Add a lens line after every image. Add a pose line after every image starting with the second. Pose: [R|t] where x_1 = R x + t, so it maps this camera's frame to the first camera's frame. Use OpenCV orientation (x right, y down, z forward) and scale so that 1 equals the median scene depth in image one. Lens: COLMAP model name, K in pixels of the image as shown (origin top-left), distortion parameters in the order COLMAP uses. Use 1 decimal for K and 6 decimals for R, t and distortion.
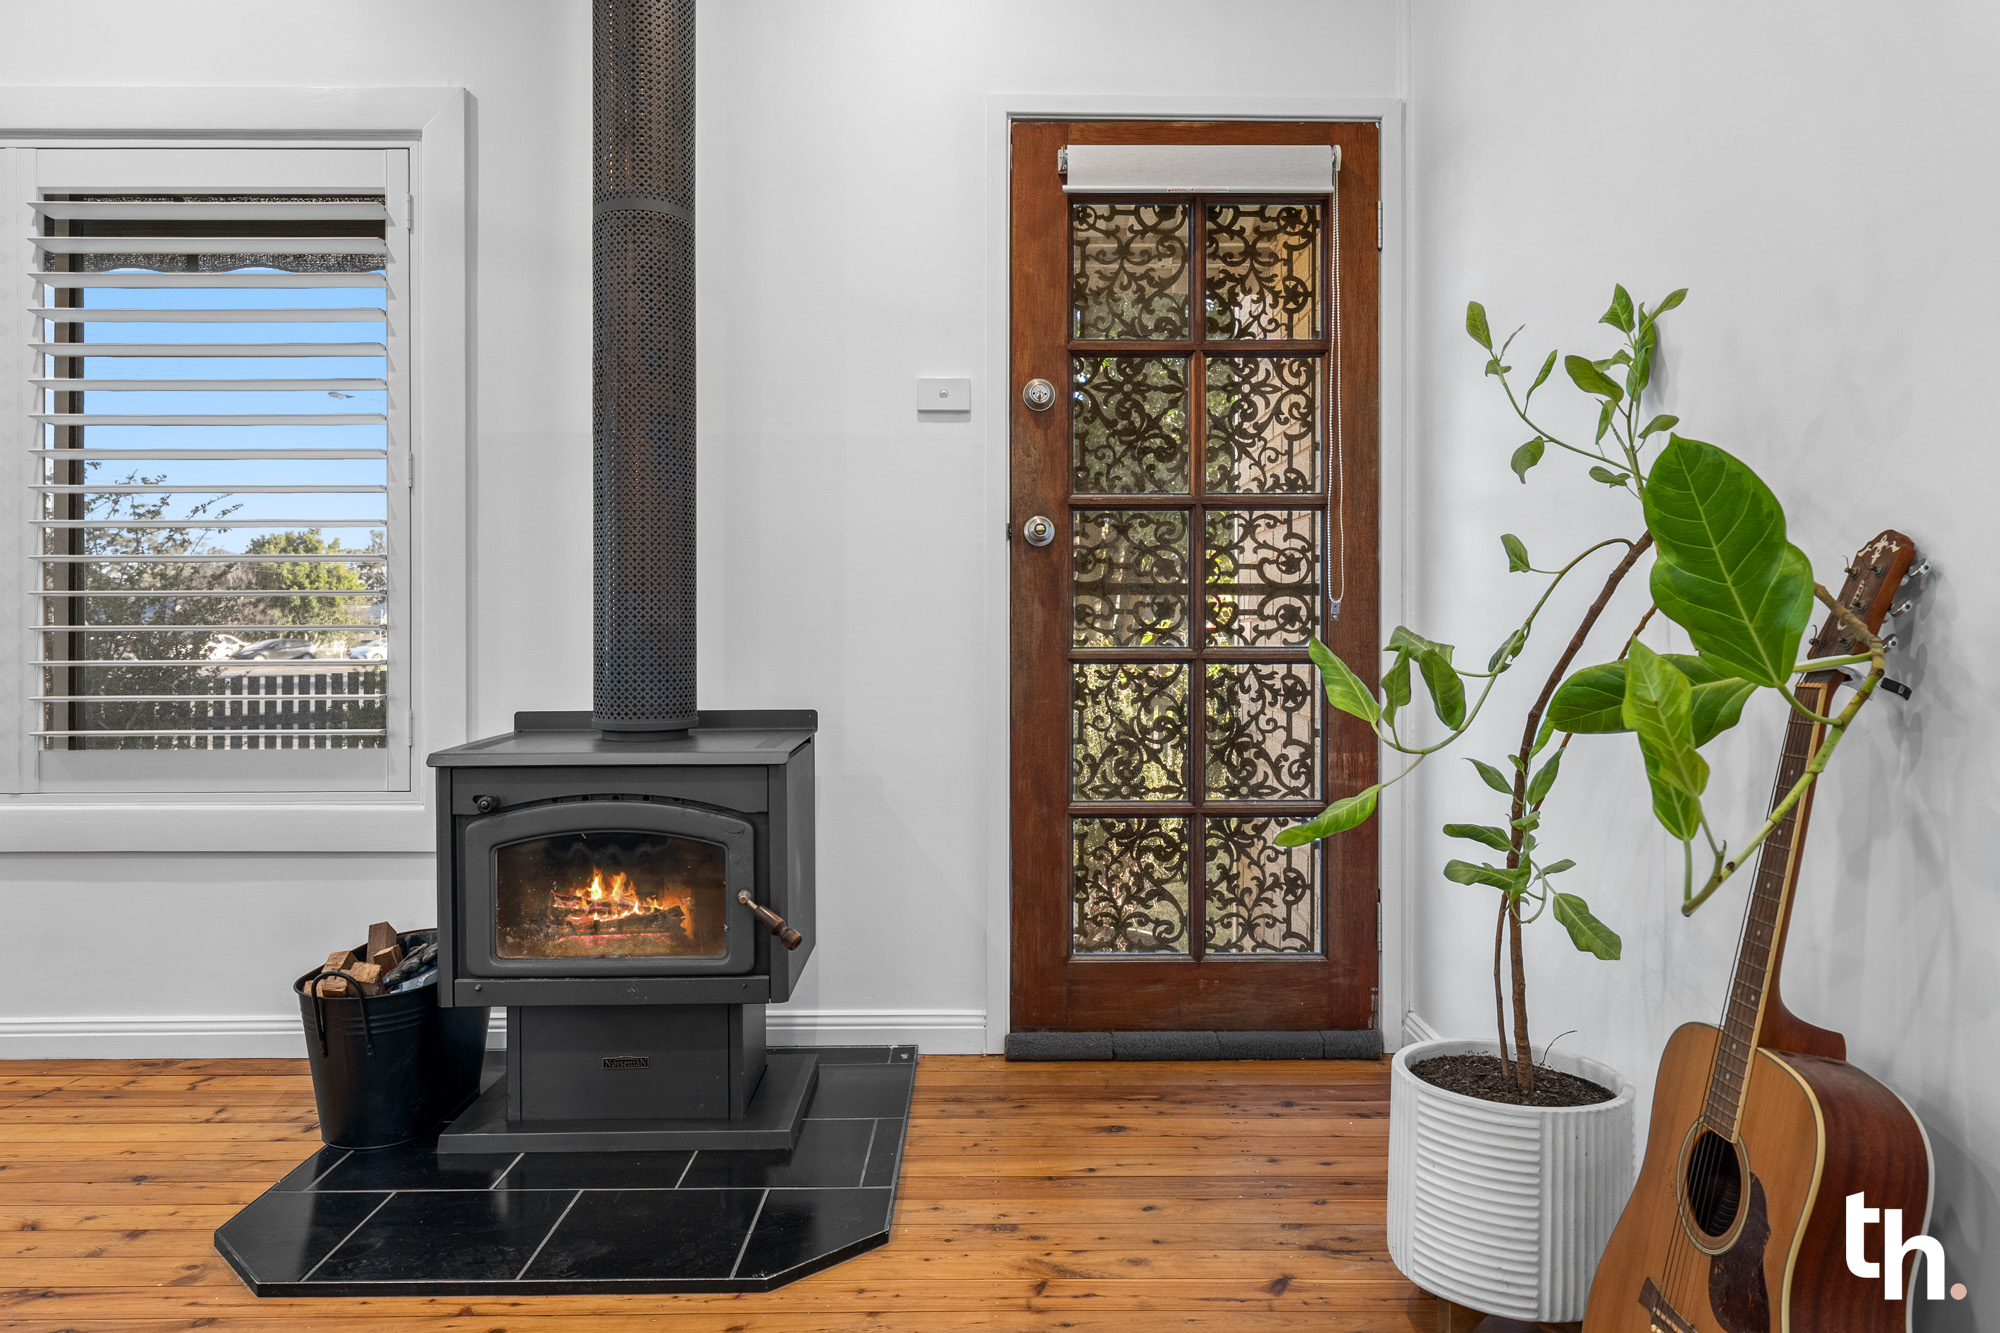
lens RADIAL K [[1327.4, 0, 999.3], [0, 1327.4, 663.4], [0, 0, 1]] dist [-0.001548, -0.000742]
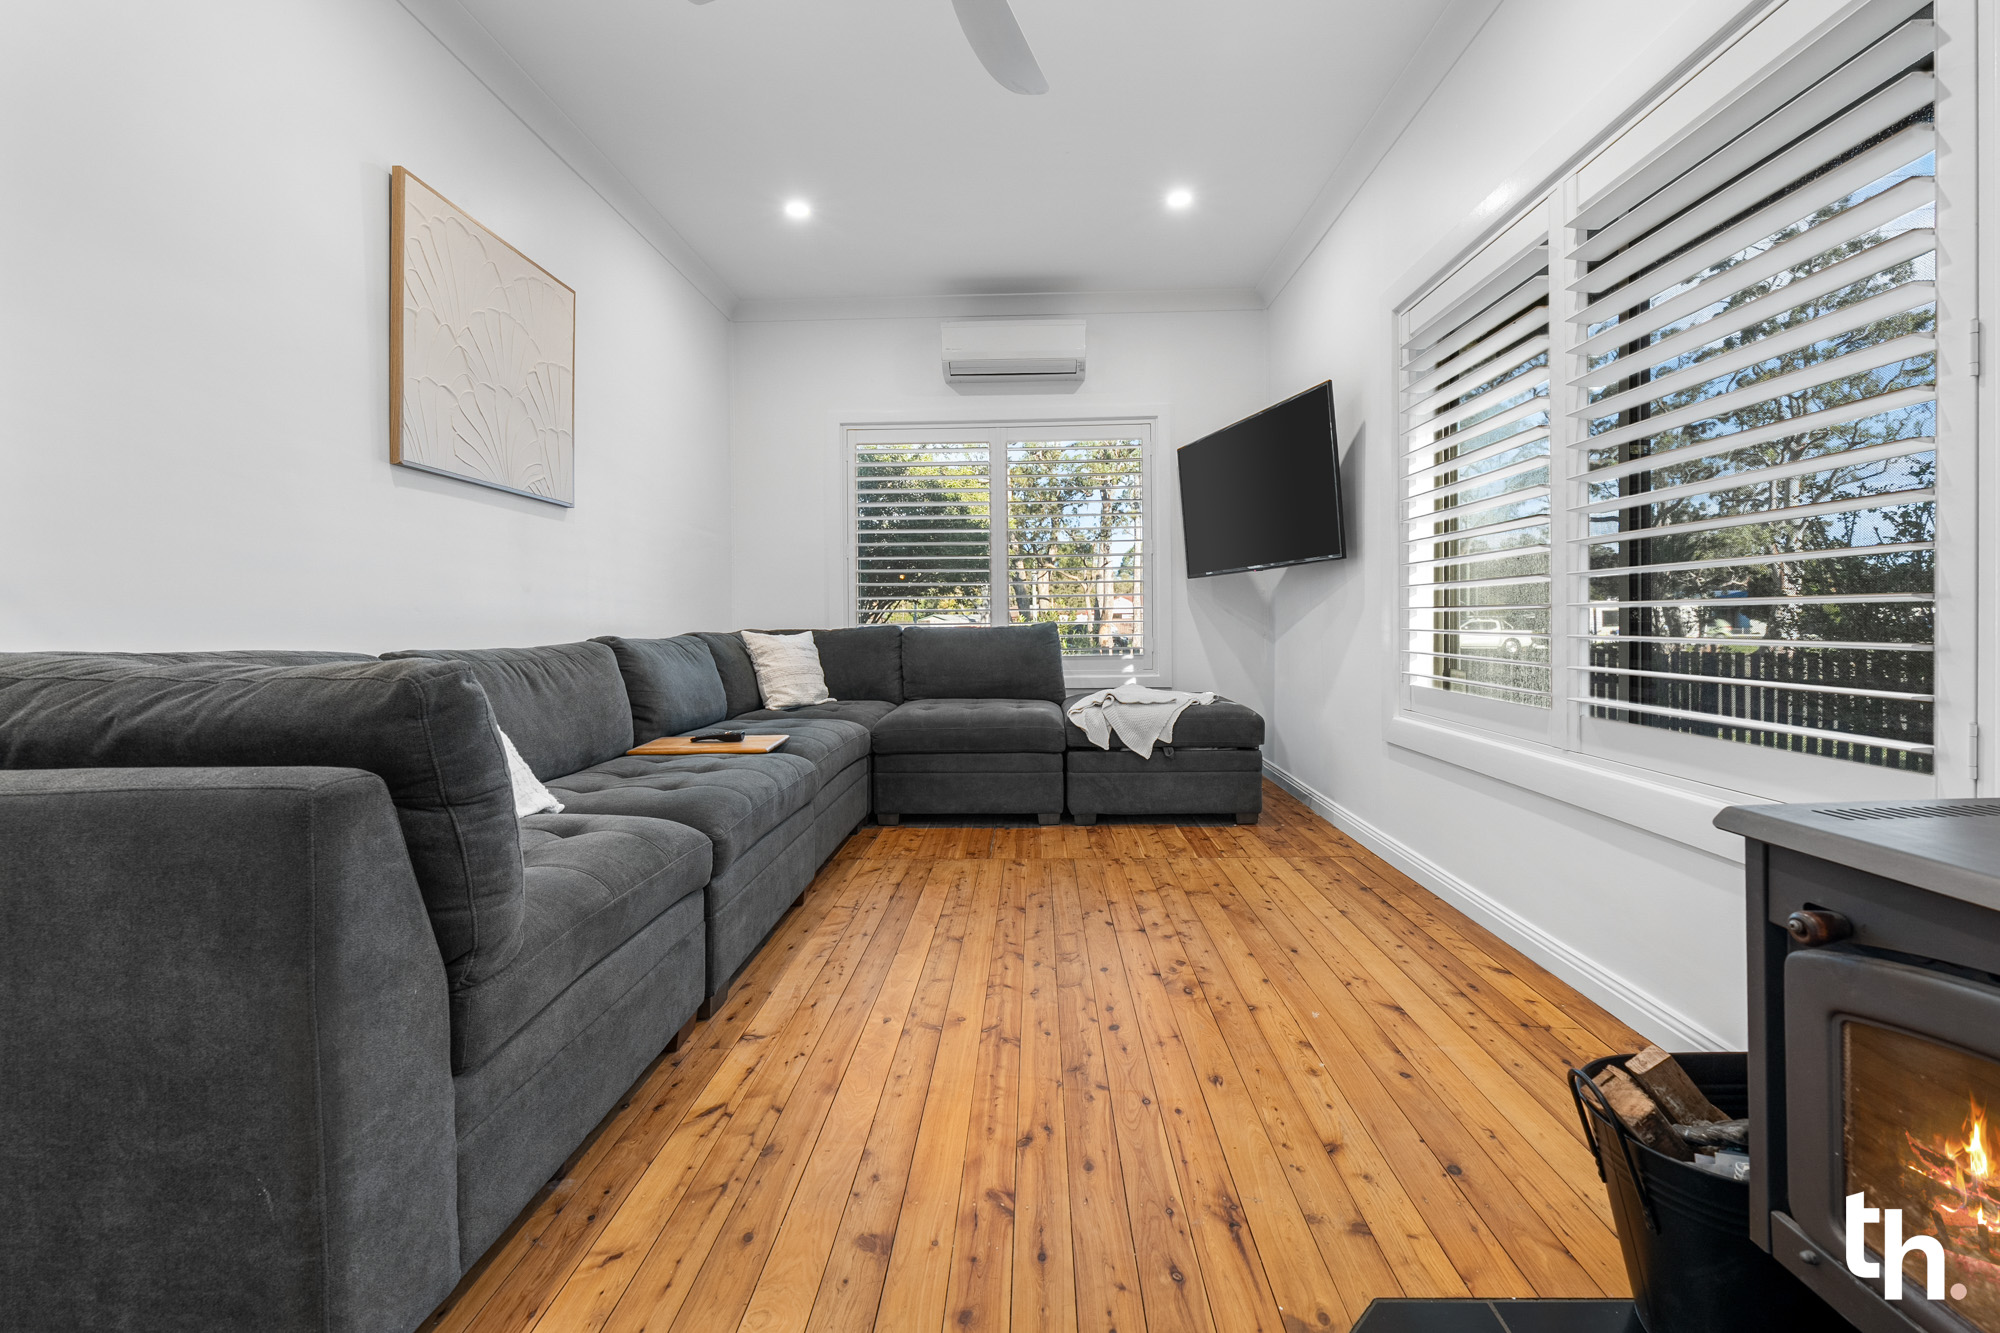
lens RADIAL K [[780.0, 0, 1012.4], [0, 780.0, 620.7], [0, 0, 1]] dist [-0.001070, -0.000096]
pose [[-0.036494, 0.000187, -0.999334, -0.062659], [-0.005936, 0.999982, 0.000404, -0.014534], [0.999316, 0.005946, -0.036492, 0.693422]]
